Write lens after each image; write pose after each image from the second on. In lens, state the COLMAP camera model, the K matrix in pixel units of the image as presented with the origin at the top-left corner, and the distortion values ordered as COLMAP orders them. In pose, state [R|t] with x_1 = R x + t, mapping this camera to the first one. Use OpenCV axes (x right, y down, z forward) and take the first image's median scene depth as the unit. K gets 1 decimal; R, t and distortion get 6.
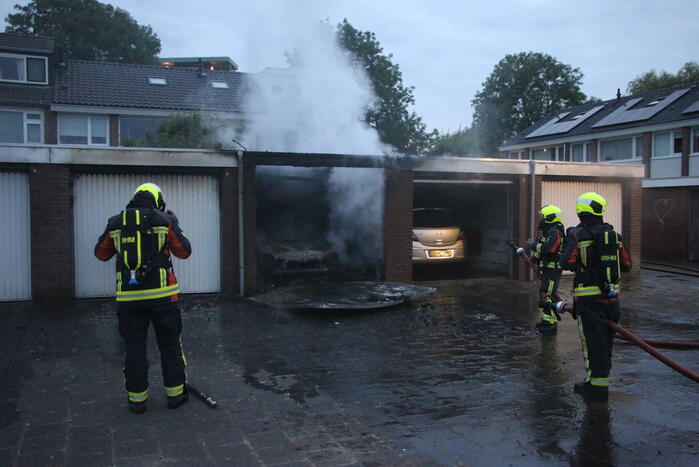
lens RADIAL K [[688.9, 0, 354.8], [0, 688.9, 233.4], [0, 0, 1]] dist [-0.121315, 0.224676]
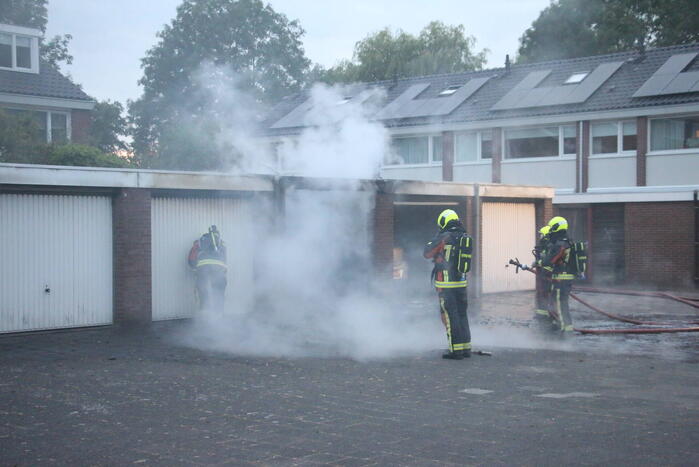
lens RADIAL K [[1287.7, 0, 349.5], [0, 1287.7, 233.5], [0, 0, 1]] dist [0.286547, 0.080556]
pose [[0.891601, -0.007261, 0.452765, -0.399343], [0.020738, 0.999477, -0.024811, 0.007749], [-0.452348, 0.031511, 0.891285, -0.331938]]
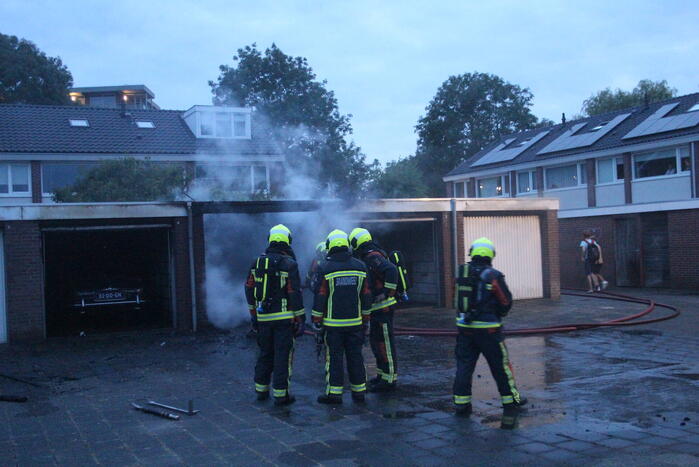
lens RADIAL K [[815.7, 0, 347.6], [0, 815.7, 241.5], [0, 0, 1]] dist [-0.077003, 0.046714]
pose [[0.996829, -0.039489, 0.069090, -0.001152], [0.042524, 0.998169, -0.043022, 0.005366], [-0.067265, 0.045824, 0.996682, -0.142767]]
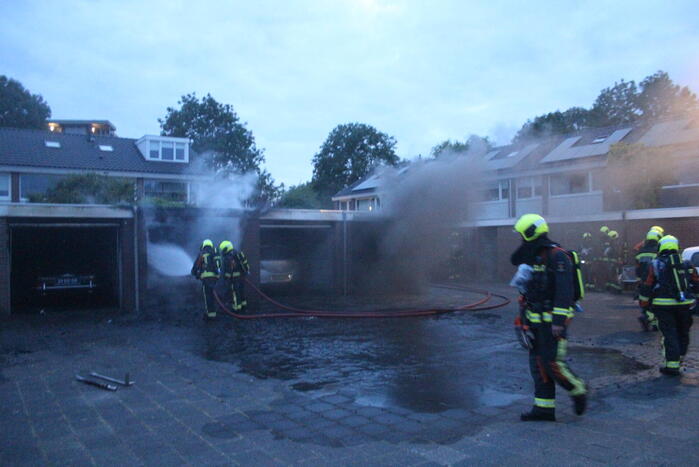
lens RADIAL K [[588.8, 0, 357.4], [0, 588.8, 236.8], [0, 0, 1]] dist [-0.165396, 0.143393]
pose [[0.972007, -0.011629, 0.234662, -0.001493], [0.024271, 0.998401, -0.051060, 0.005009], [-0.233693, 0.055327, 0.970735, -0.098786]]
